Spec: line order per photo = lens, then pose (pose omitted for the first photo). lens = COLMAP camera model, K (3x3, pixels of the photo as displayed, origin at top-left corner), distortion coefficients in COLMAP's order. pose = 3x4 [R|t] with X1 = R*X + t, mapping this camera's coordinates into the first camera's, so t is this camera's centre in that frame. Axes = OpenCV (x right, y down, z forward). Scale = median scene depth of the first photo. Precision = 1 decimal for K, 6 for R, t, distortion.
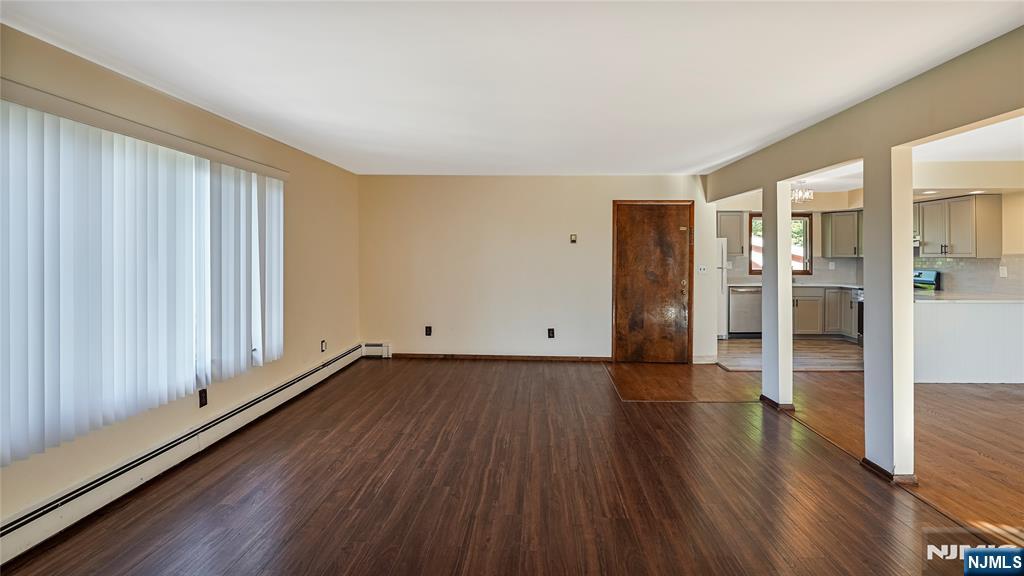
lens RADIAL K [[530.9, 0, 515.9], [0, 530.9, 258.1], [0, 0, 1]] dist [0.000102, -0.001877]
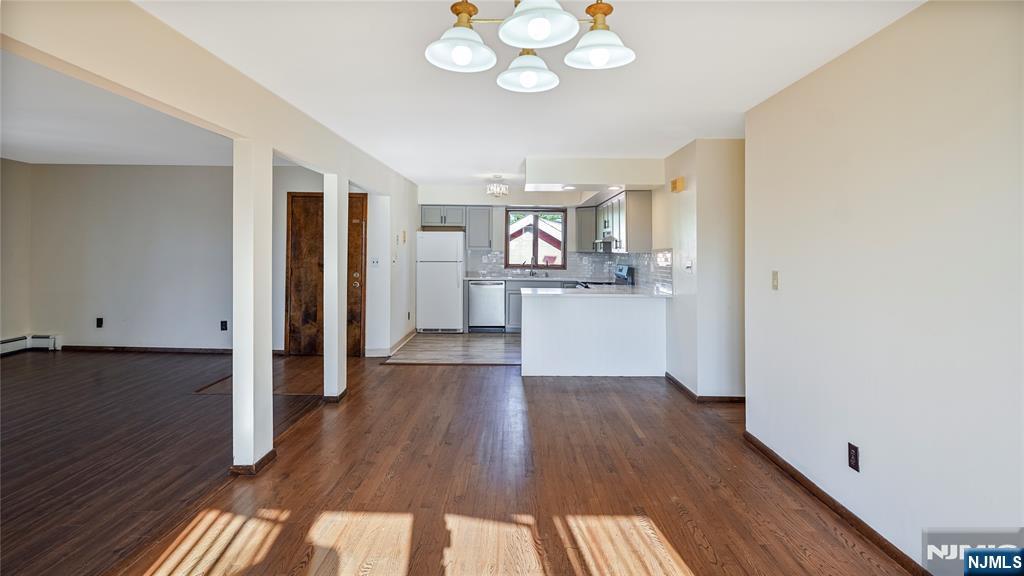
lens RADIAL K [[530.9, 0, 527.7], [0, 530.9, 261.3], [0, 0, 1]] dist [0.000102, -0.001877]
pose [[0.999533, 0.006200, 0.029926, 0.605638], [-0.006537, 0.999916, 0.011181, 0.006730], [-0.029854, -0.011371, 0.999490, -0.005585]]
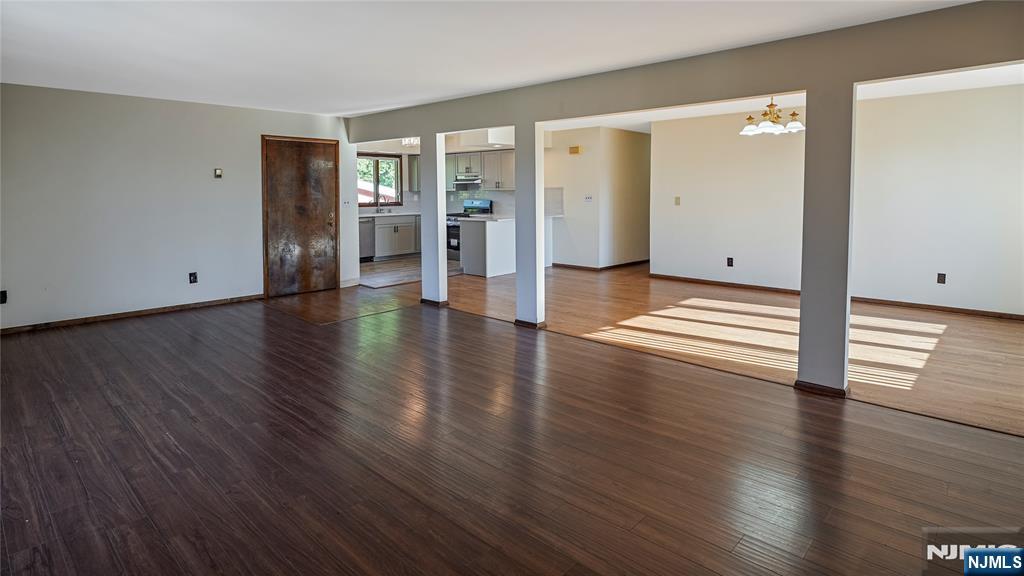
lens RADIAL K [[530.9, 0, 533.0], [0, 530.9, 220.3], [0, 0, 1]] dist [0.000102, -0.001877]
pose [[0.640169, -0.049760, 0.766621, -0.250640], [0.010185, 0.998362, 0.056296, -0.000813], [-0.768166, -0.028231, 0.639628, -0.015403]]
